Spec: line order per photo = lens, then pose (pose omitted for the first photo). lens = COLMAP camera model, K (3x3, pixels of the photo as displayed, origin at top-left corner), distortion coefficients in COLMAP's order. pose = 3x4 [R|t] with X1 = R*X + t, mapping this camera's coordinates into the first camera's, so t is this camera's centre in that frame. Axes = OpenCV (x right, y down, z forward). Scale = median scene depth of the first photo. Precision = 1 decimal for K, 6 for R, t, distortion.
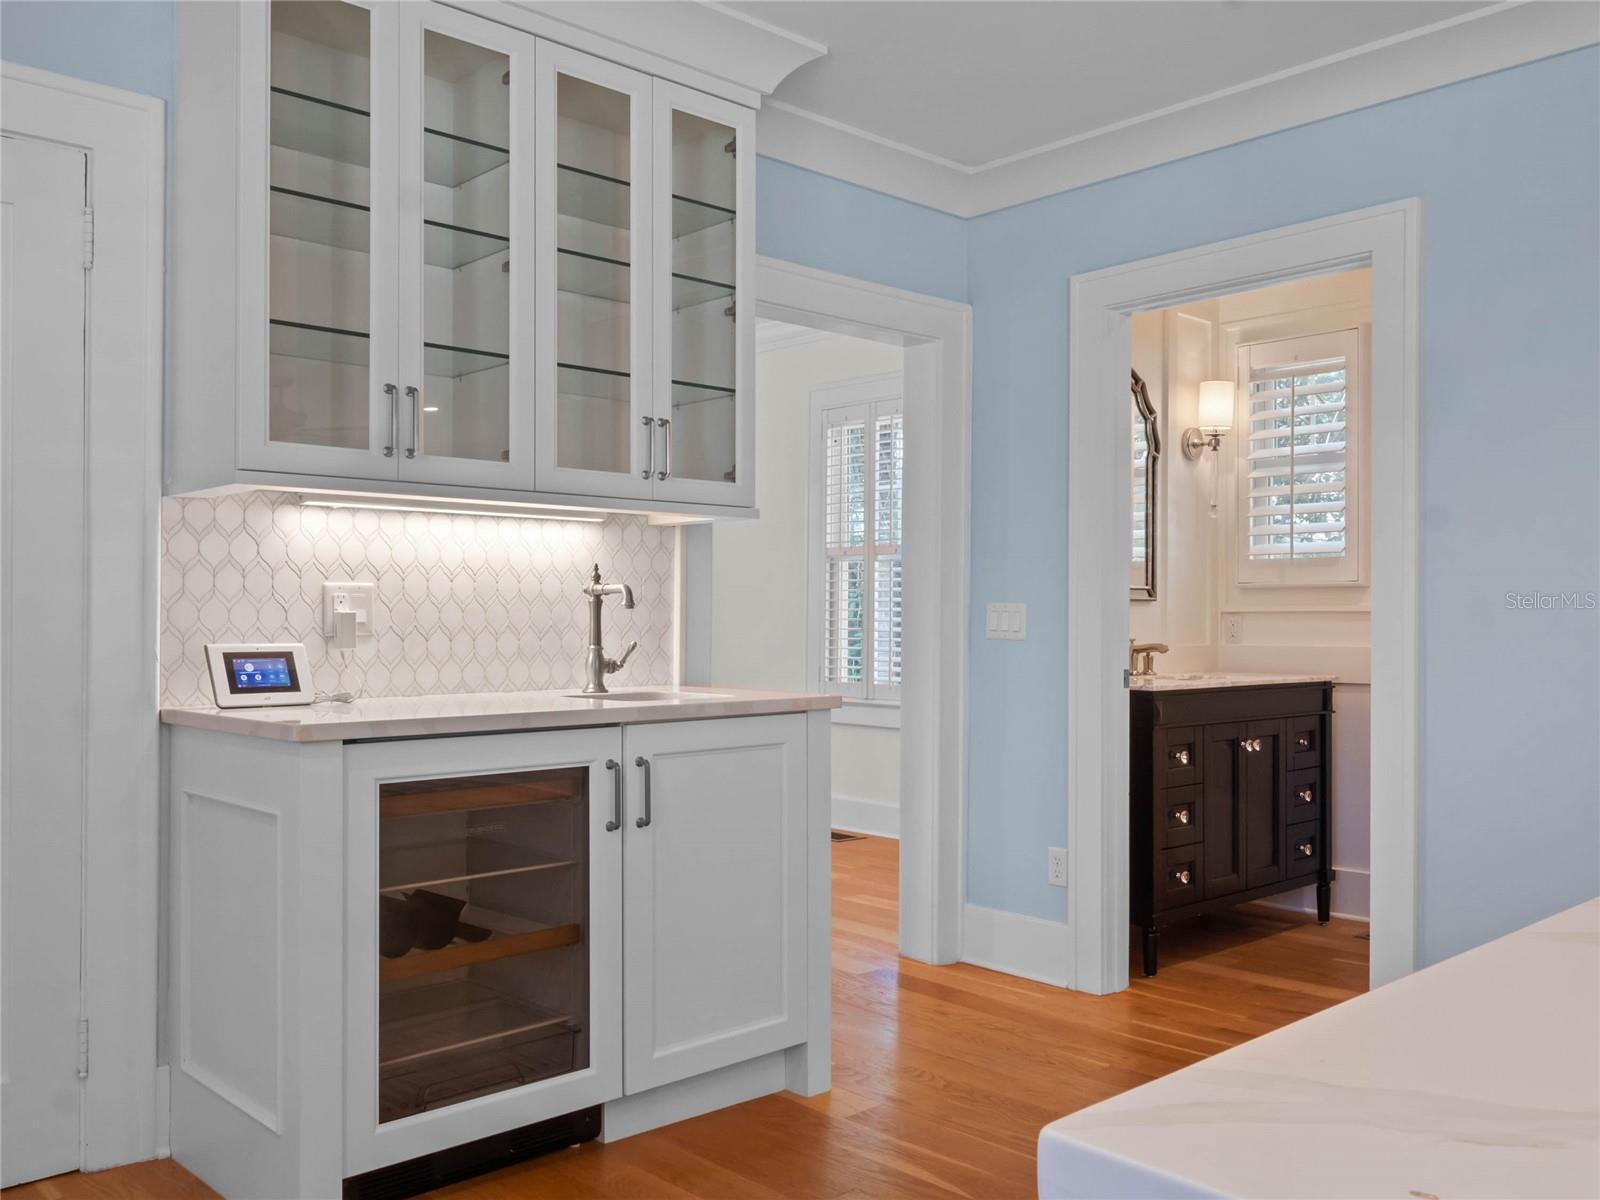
lens RADIAL K [[1388.6, 0, 800.0], [0, 1388.6, 600.0], [0, 0, 1]] dist [0.104933, 0.000140]
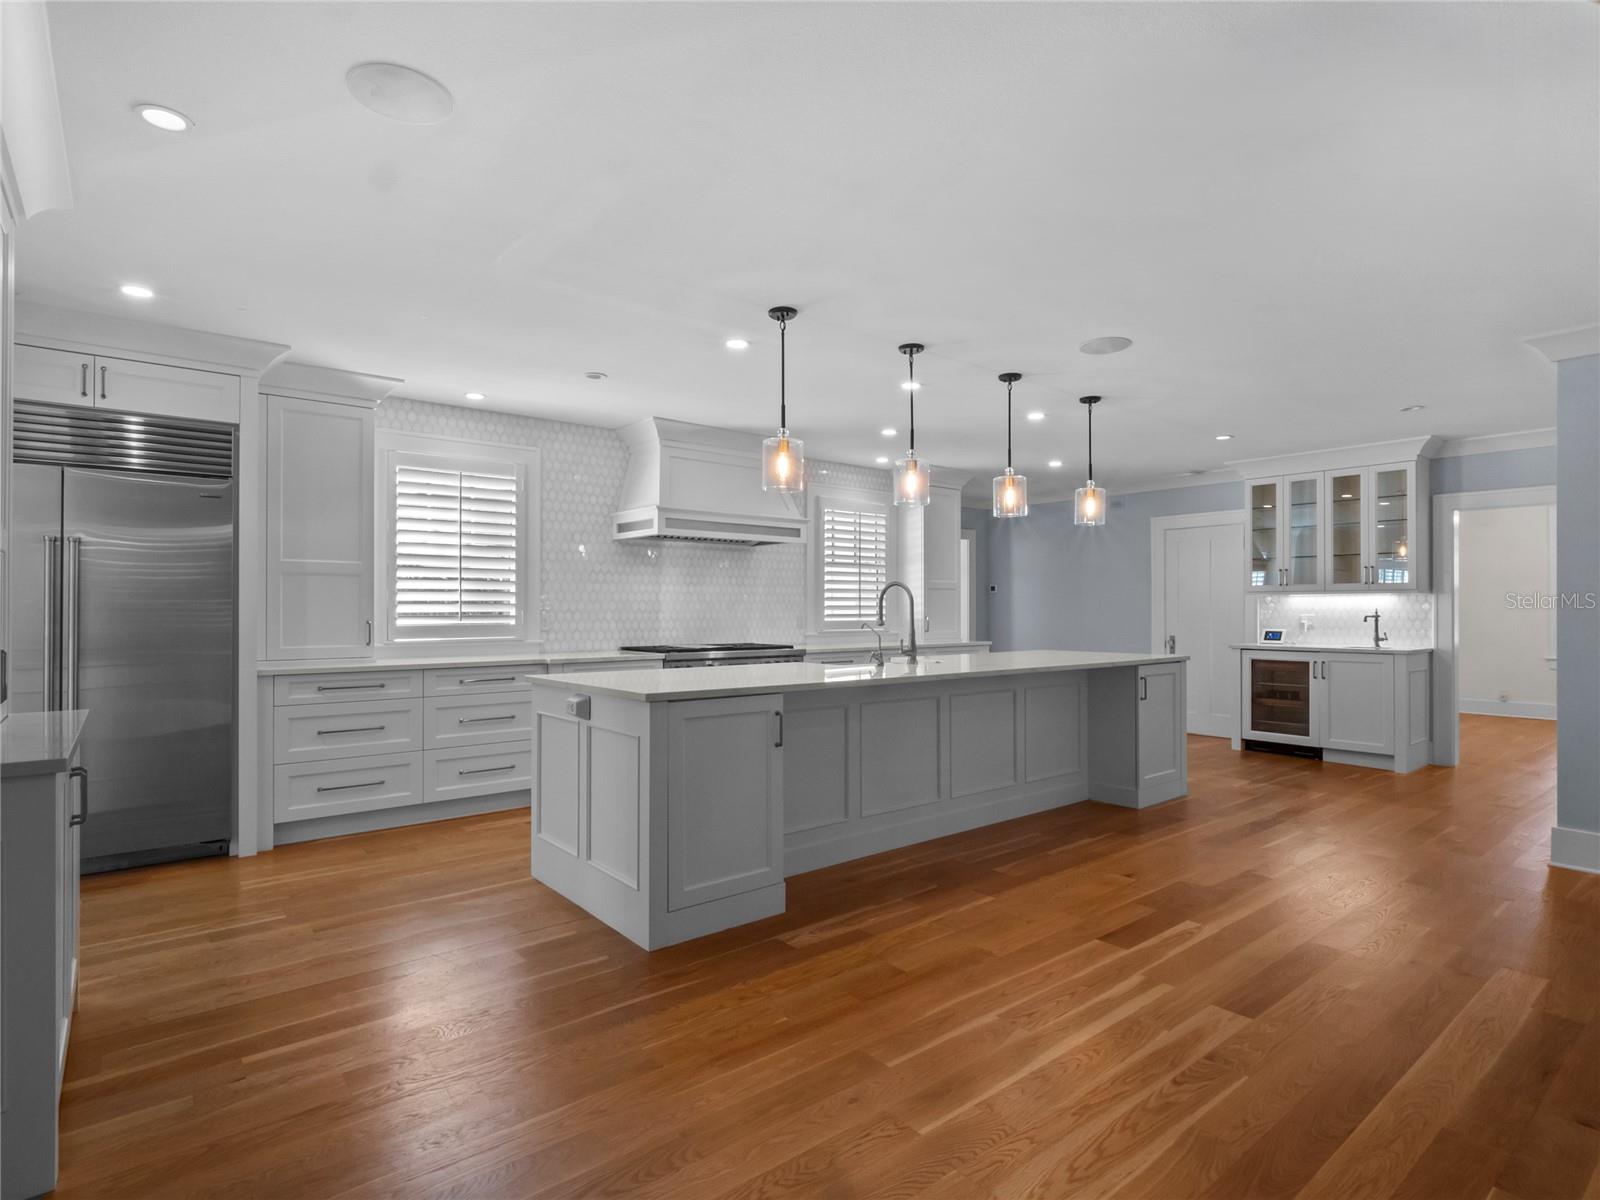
lens RADIAL K [[829.6, 0, 800.0], [0, 829.6, 600.0], [0, 0, 1]] dist [-0.001726, -0.000175]
pose [[-0.066881, -0.017815, -0.997602, 2.147609], [0.006116, 0.999814, -0.018265, -0.020000], [0.997742, -0.007323, -0.066760, -0.262799]]
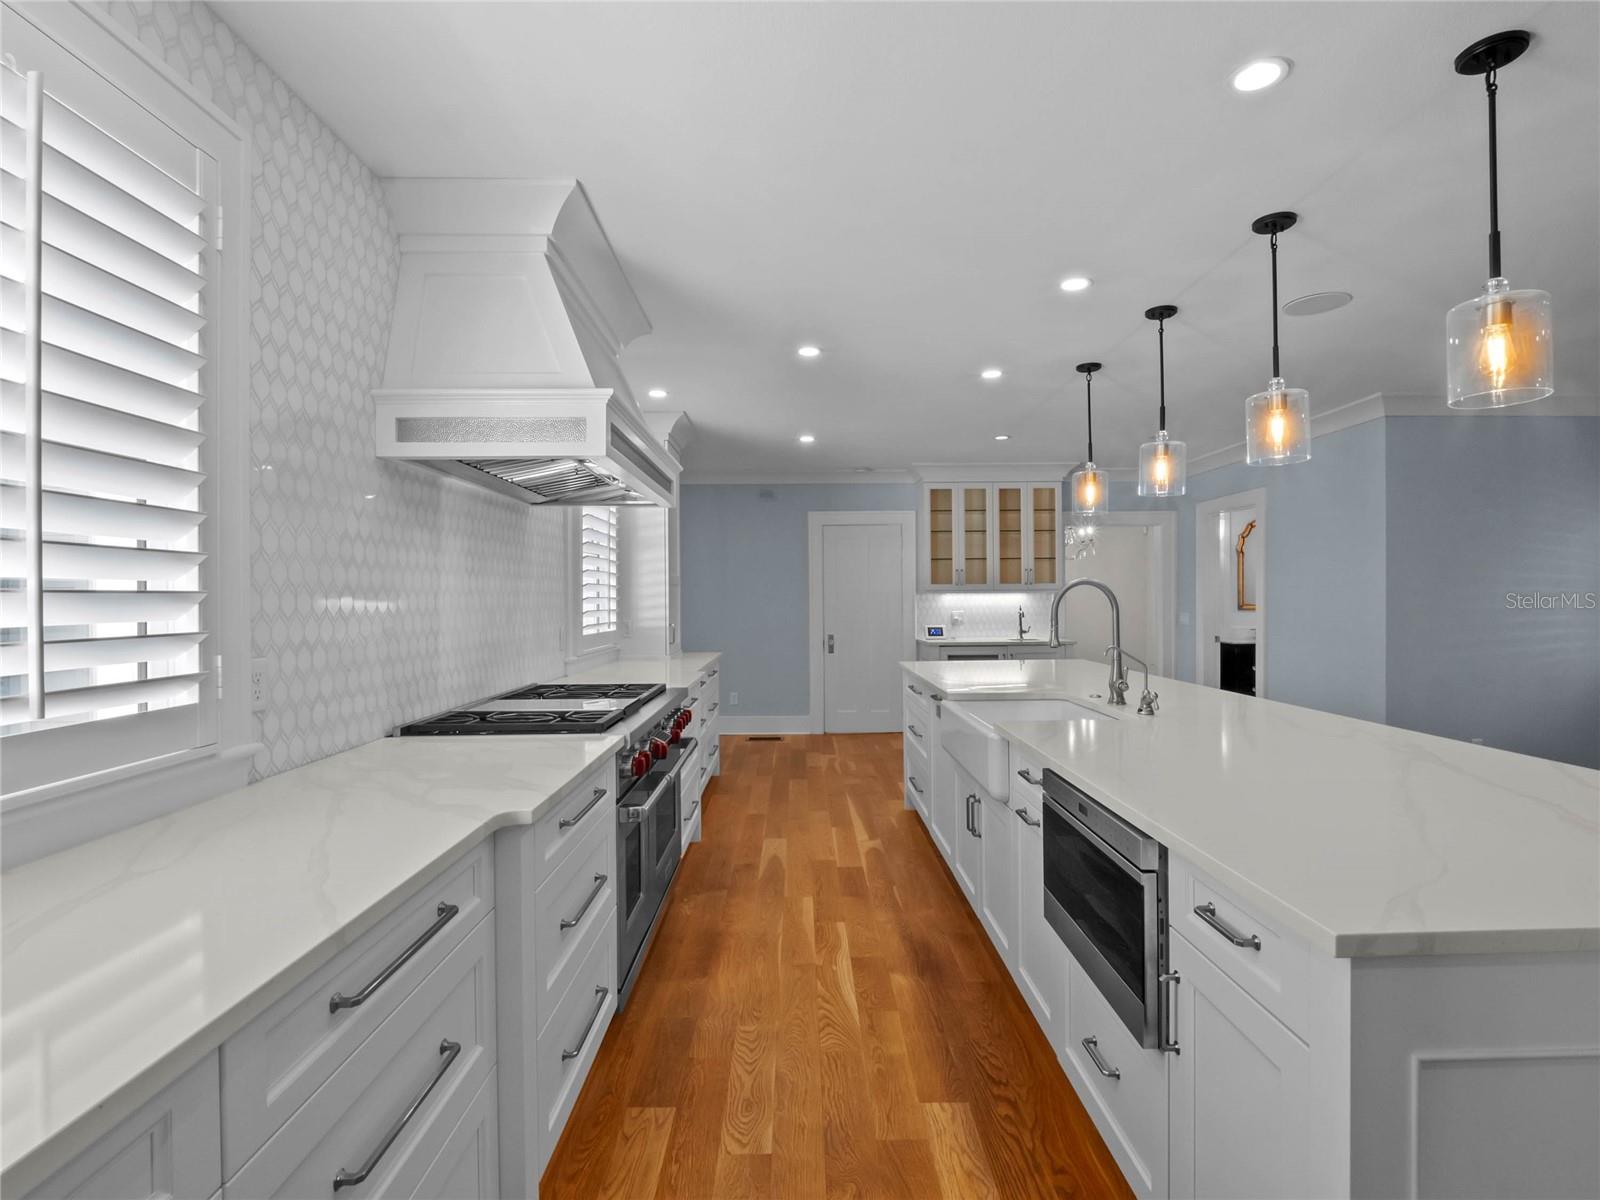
lens RADIAL K [[783.7, 0, 800.7], [0, 783.7, 594.6], [0, 0, 1]] dist [-0.013483, -0.000218]
pose [[0.733820, -0.014748, -0.679184, 0.982643], [0.016659, 0.999854, -0.003711, -0.064265], [0.679139, -0.008591, 0.733959, -1.113473]]
